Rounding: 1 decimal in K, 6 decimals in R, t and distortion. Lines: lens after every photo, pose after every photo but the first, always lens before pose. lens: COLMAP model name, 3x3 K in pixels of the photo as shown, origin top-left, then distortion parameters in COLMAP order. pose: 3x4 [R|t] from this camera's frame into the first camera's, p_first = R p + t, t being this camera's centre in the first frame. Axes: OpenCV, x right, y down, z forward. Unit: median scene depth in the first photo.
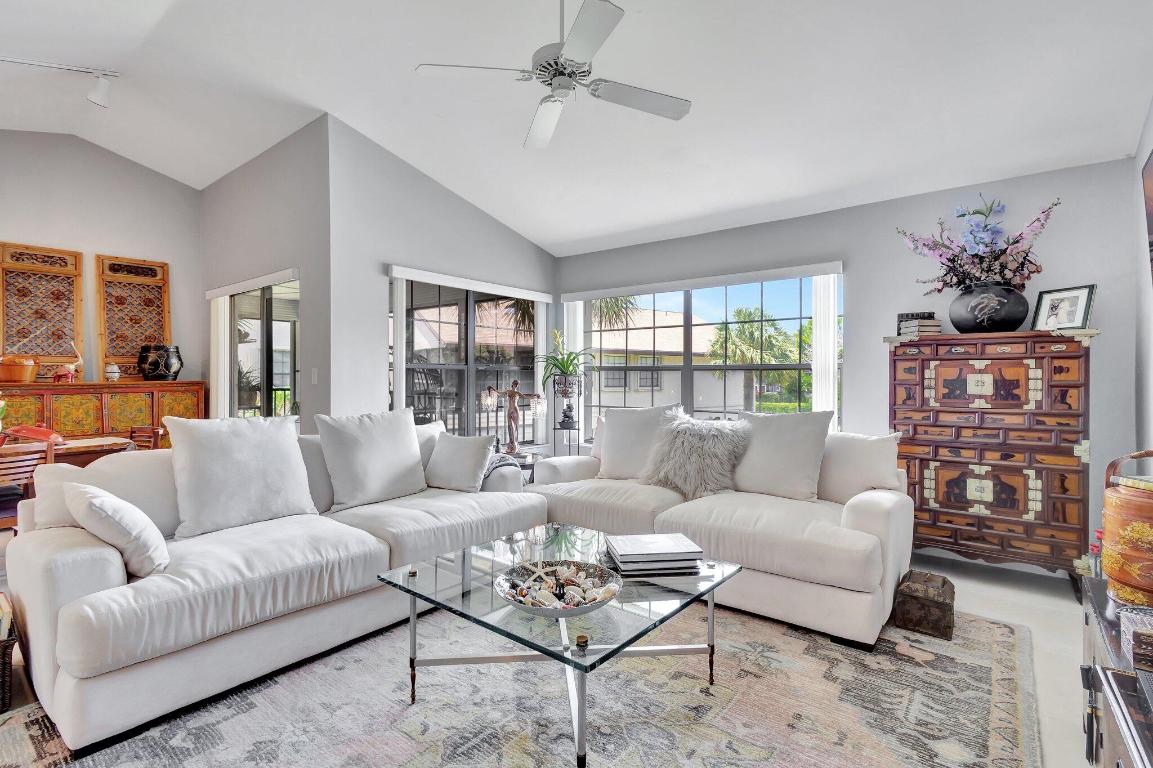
lens RADIAL K [[528.2, 0, 573.5], [0, 528.2, 382.1], [0, 0, 1]] dist [0.001700, -0.000361]
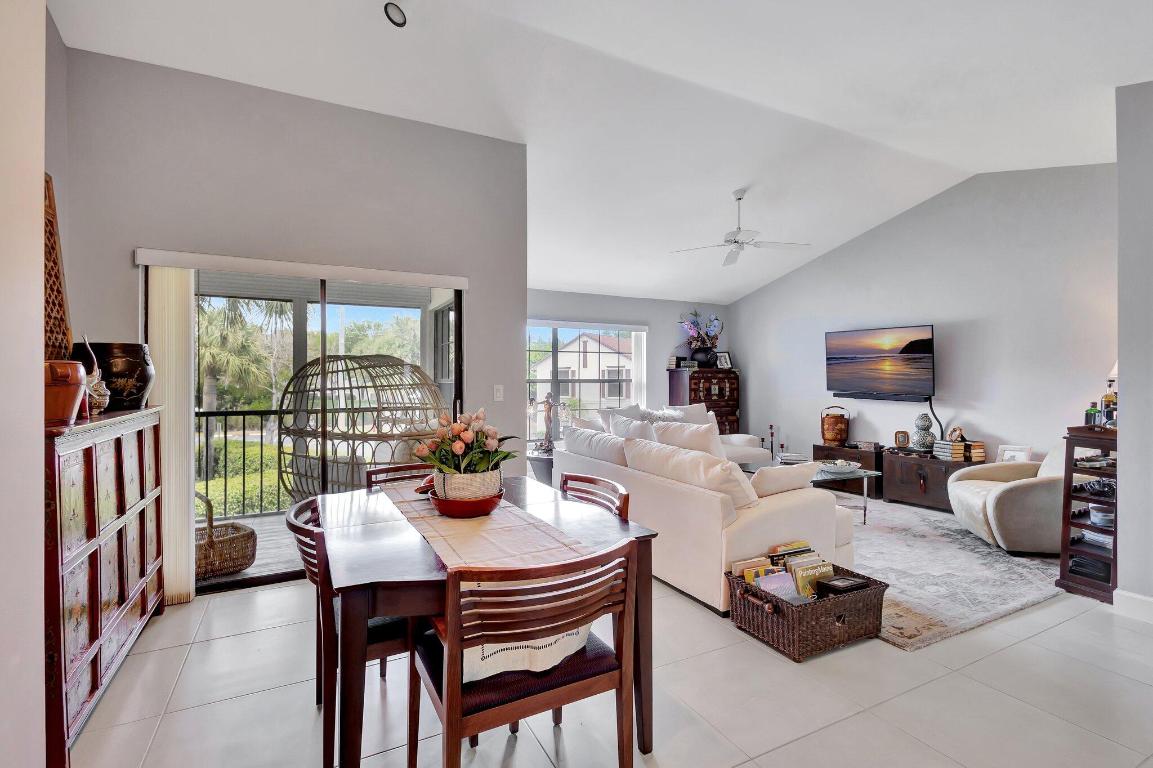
lens RADIAL K [[528.2, 0, 573.5], [0, 528.2, 382.1], [0, 0, 1]] dist [0.001700, -0.000361]
pose [[0.417062, -0.001179, 0.908877, -1.665216], [0.013487, 0.999897, -0.004891, -0.025816], [-0.908778, 0.014298, 0.417035, 0.558764]]
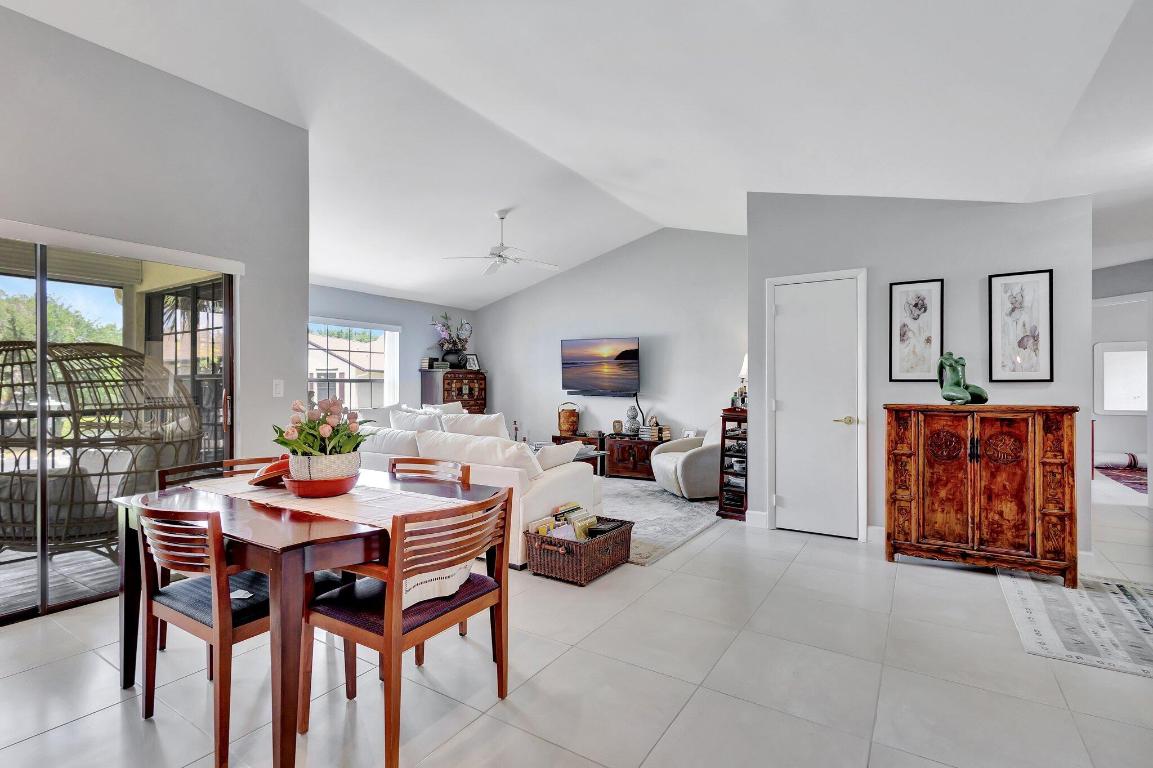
lens RADIAL K [[543.5, 0, 577.8], [0, 543.5, 389.1], [0, 0, 1]] dist [0.002772, 0.000120]
pose [[-0.102684, -0.004097, 0.994706, -1.878457], [0.014561, 0.999878, 0.005622, -0.003784], [-0.994607, 0.015061, -0.102612, 0.705251]]
